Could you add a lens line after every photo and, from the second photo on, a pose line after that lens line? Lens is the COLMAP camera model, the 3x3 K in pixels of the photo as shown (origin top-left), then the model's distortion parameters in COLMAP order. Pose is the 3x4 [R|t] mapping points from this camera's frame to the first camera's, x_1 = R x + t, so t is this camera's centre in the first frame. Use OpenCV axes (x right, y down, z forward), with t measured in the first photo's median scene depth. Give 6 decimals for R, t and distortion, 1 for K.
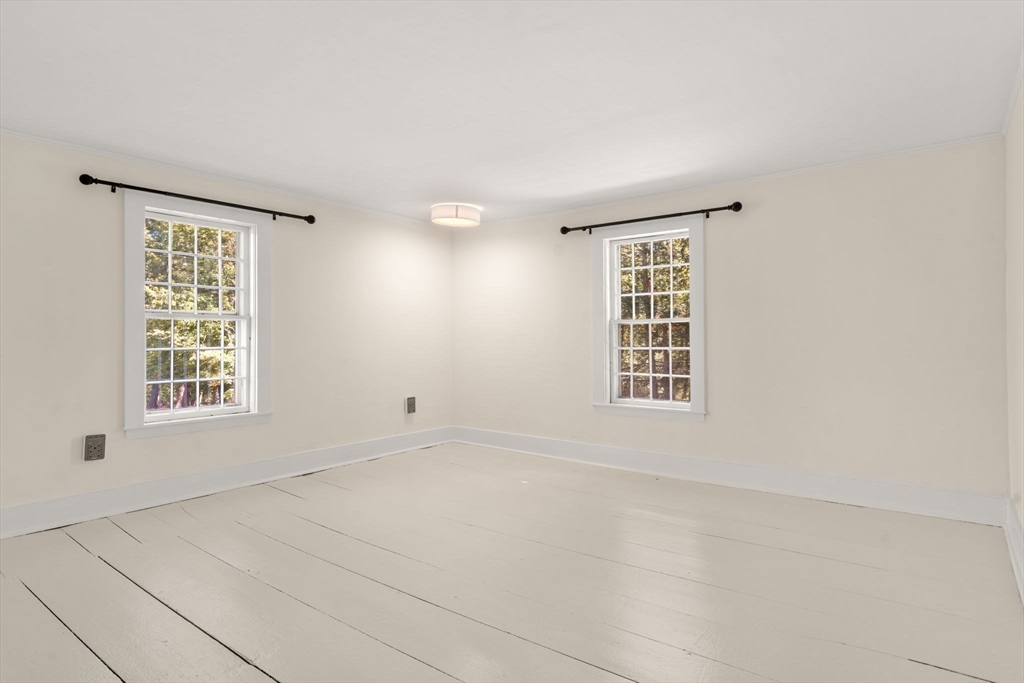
lens RADIAL K [[572.5, 0, 511.0], [0, 572.5, 341.5], [0, 0, 1]] dist [0.008765, 0.003610]
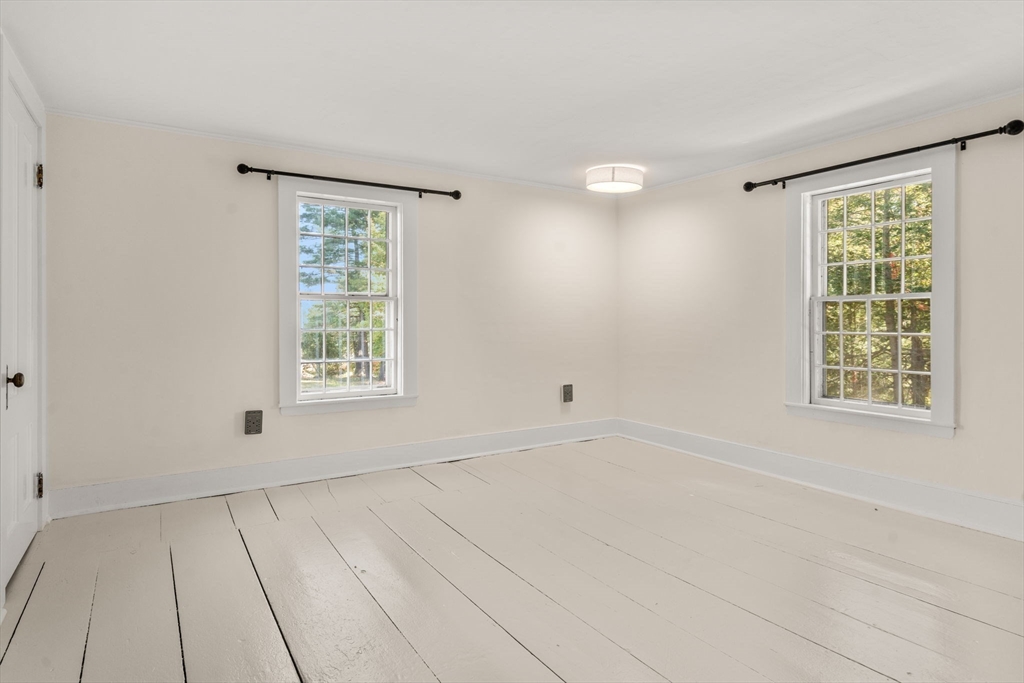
lens RADIAL K [[572.5, 0, 511.4], [0, 572.5, 330.5], [0, 0, 1]] dist [0.008765, 0.003610]
pose [[0.938297, 0.008383, -0.345728, 0.064693], [-0.004018, 0.999903, 0.013339, -0.000813], [0.345807, -0.011126, 0.938240, 0.131572]]
